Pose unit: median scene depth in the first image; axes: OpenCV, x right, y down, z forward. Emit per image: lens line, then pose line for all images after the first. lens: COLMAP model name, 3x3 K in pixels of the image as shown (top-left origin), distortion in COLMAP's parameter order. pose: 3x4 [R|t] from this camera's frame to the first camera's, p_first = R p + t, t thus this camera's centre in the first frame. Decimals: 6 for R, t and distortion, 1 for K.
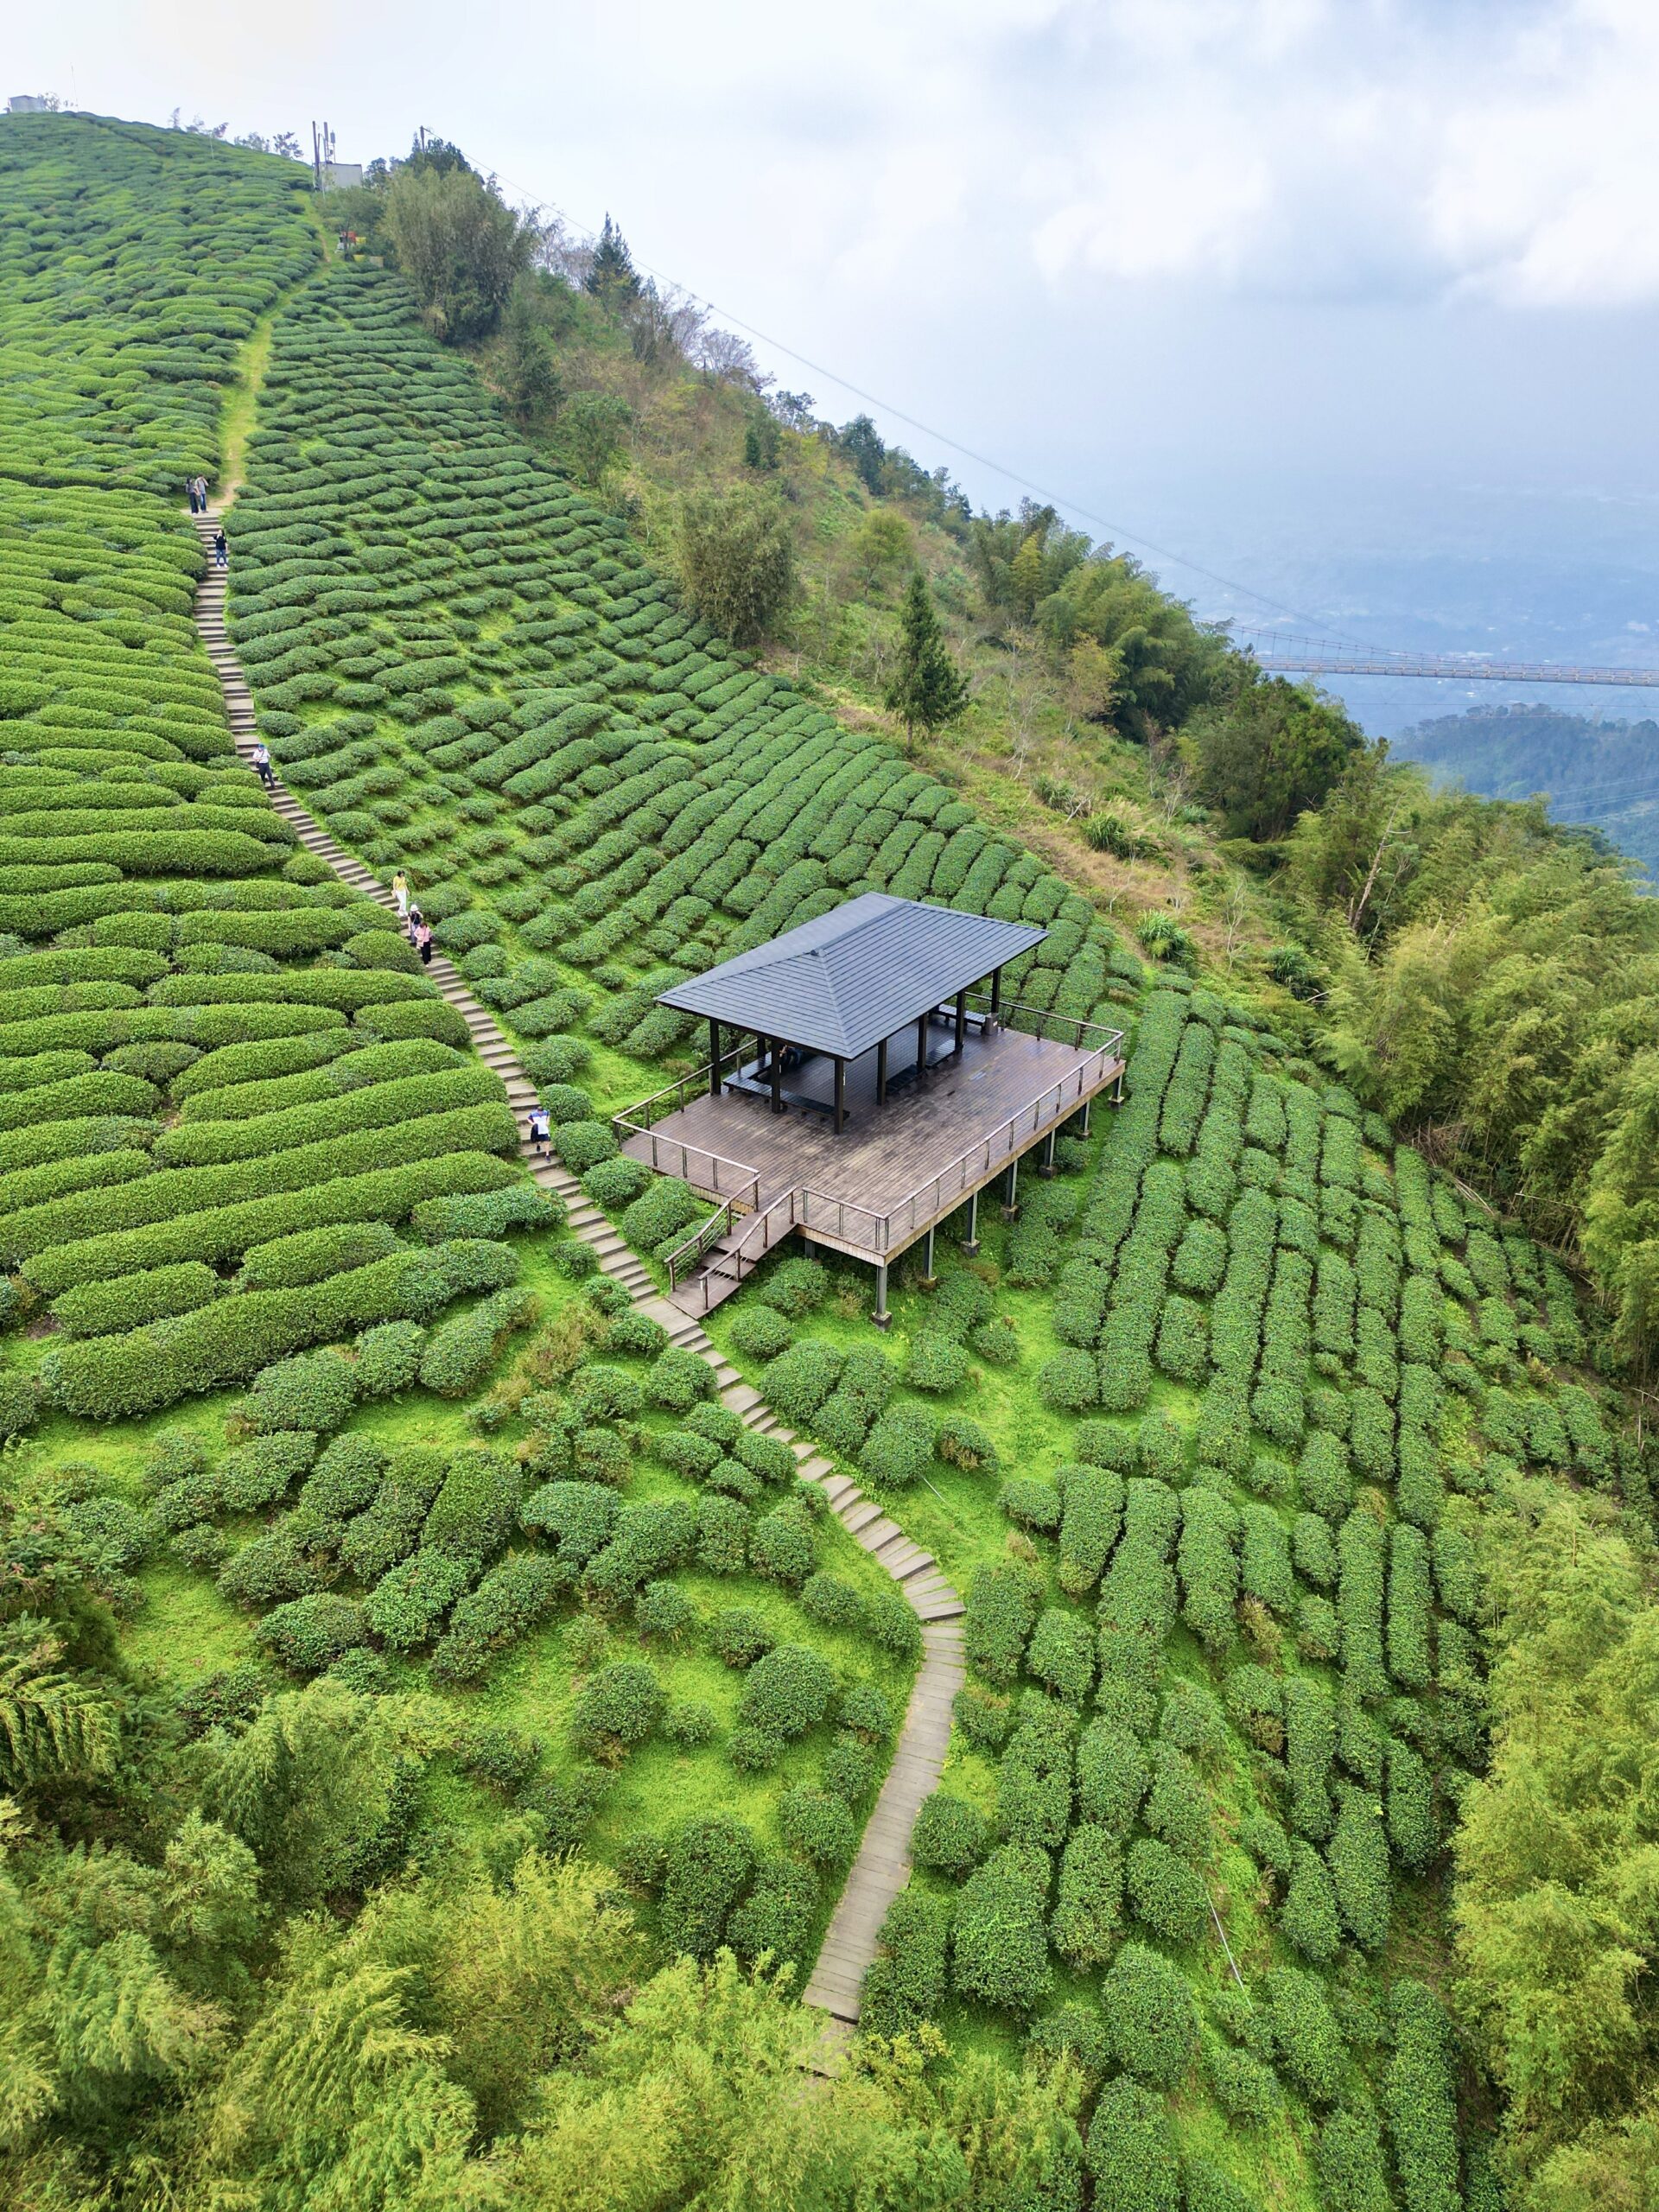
lens RADIAL K [[1539.2, 0, 829.5], [0, 1539.2, 1106.0], [0, 0, 1]] dist [0.045666, -0.004209]
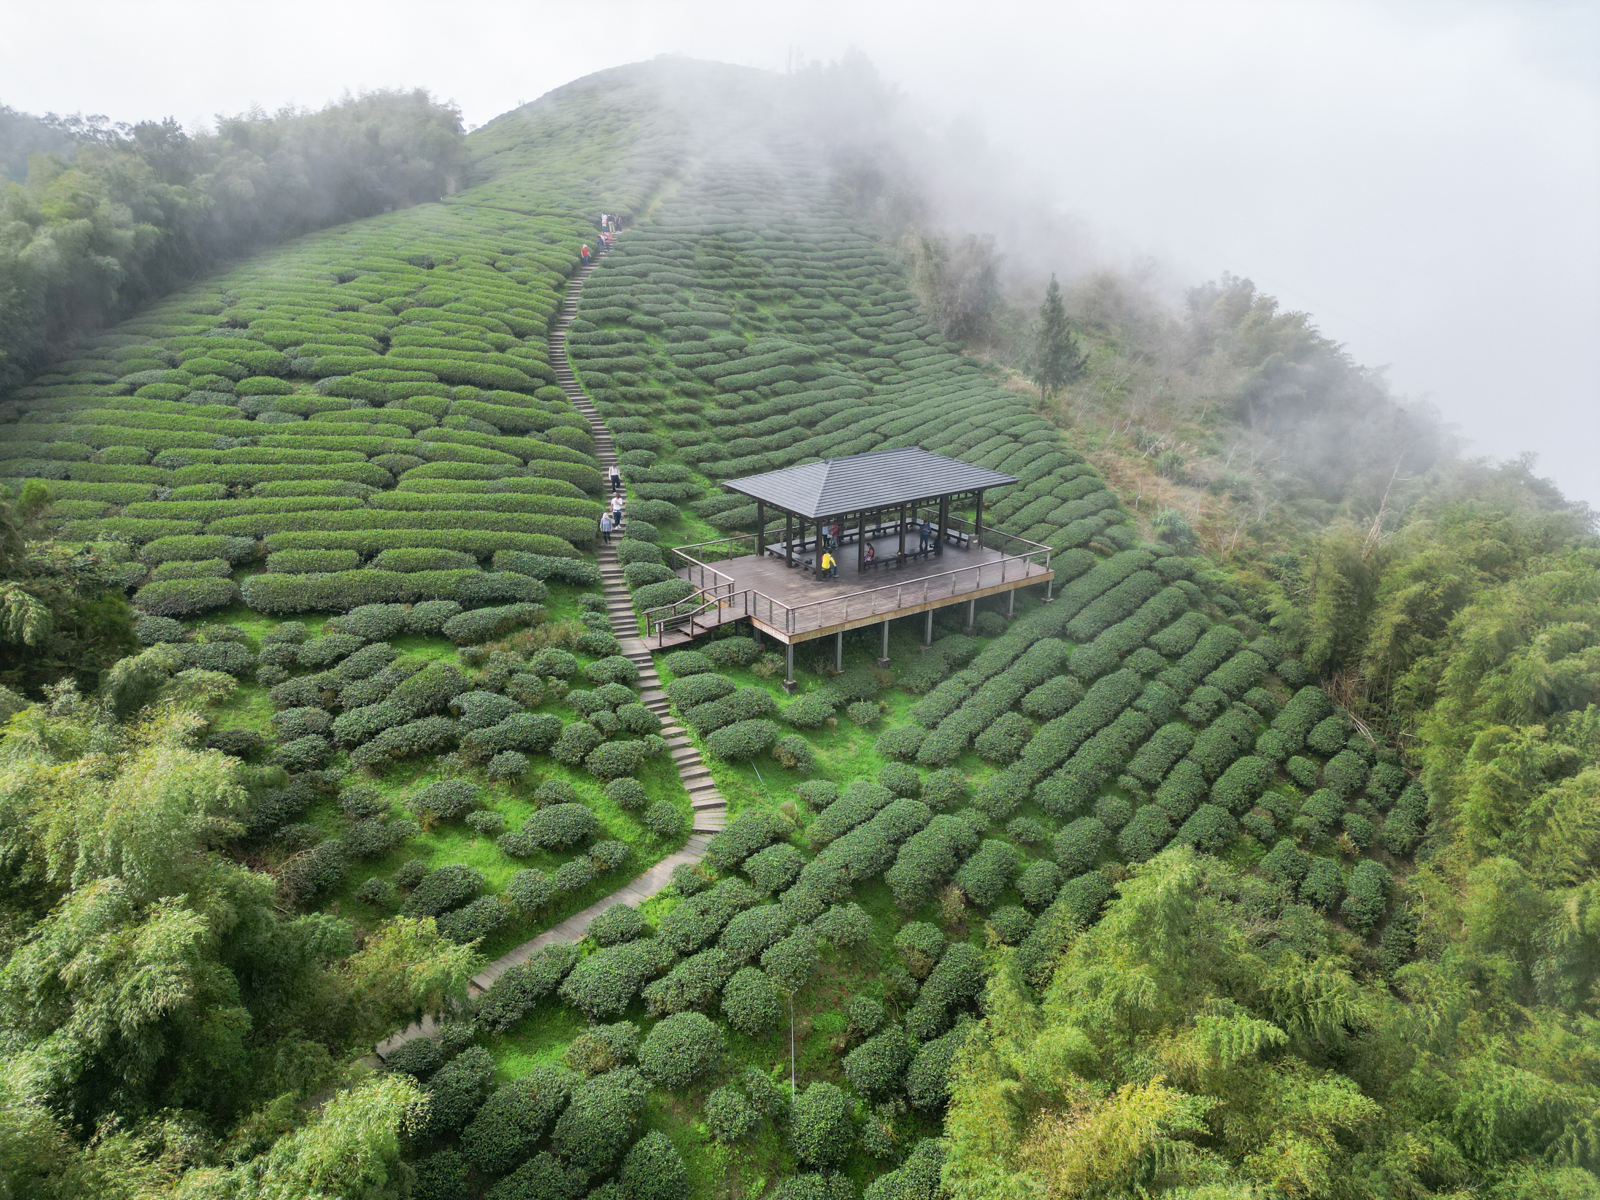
lens RADIAL K [[1113.3, 0, 800.0], [0, 1113.3, 600.0], [0, 0, 1]] dist [0.045666, -0.004209]
pose [[0.940411, 0.117603, -0.319057, 0.328902], [-0.159249, 0.981351, -0.107660, 0.152833], [0.300446, 0.152054, 0.941601, 0.002541]]
